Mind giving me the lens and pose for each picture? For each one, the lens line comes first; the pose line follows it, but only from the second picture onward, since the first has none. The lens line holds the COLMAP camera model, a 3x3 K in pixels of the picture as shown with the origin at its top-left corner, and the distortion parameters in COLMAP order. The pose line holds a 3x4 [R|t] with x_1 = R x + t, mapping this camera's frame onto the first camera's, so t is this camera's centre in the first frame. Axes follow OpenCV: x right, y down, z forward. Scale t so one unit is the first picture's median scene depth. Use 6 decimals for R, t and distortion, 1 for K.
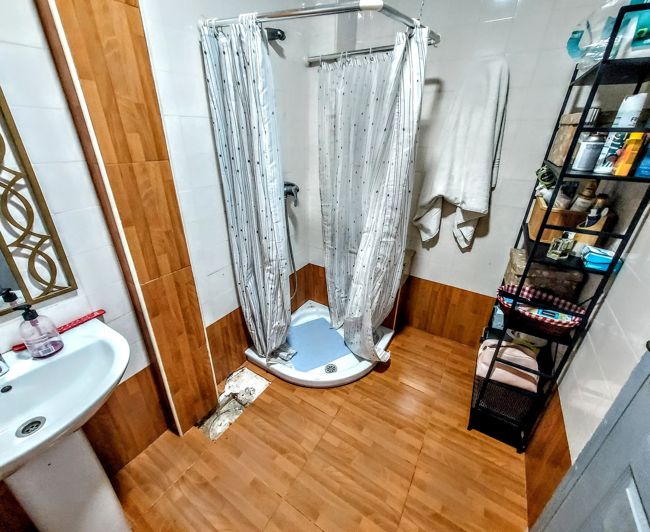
lens RADIAL K [[280.8, 0, 316.0], [0, 280.8, 258.7], [0, 0, 1]] dist [-0.000911, -0.000029]
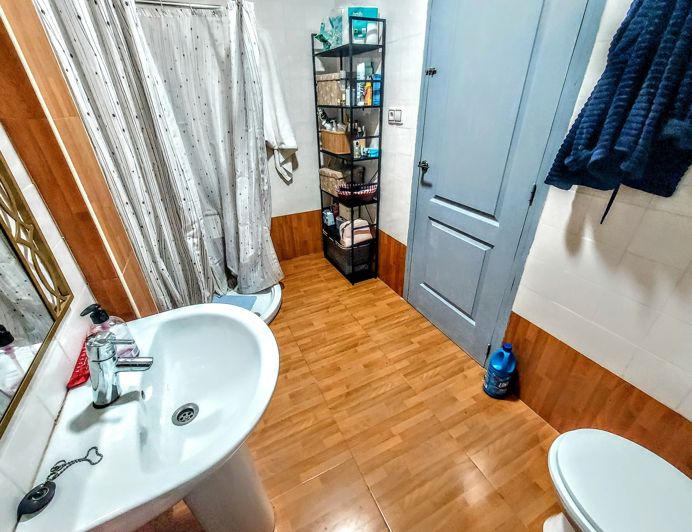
lens RADIAL K [[301.8, 0, 345.5], [0, 301.8, 263.4], [0, 0, 1]] dist [0.001626, -0.000050]
pose [[0.519010, -0.429495, 0.739028, -0.765908], [0.380266, 0.890342, 0.250377, 0.074440], [-0.765524, 0.151079, 0.625419, -0.038460]]
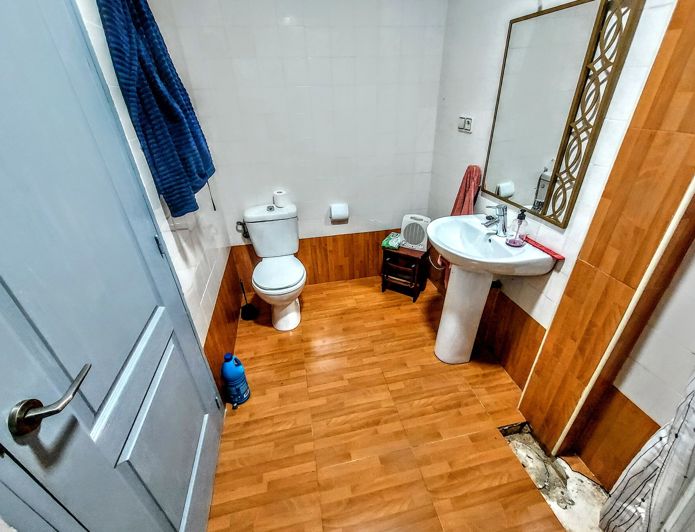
lens RADIAL K [[303.1, 0, 348.8], [0, 303.1, 265.1], [0, 0, 1]] dist [0.001626, -0.000050]
pose [[-0.707495, 0.360204, -0.608033, 0.473004], [-0.276881, 0.650304, 0.707419, -0.338120], [0.650221, 0.668848, -0.360353, 0.731297]]
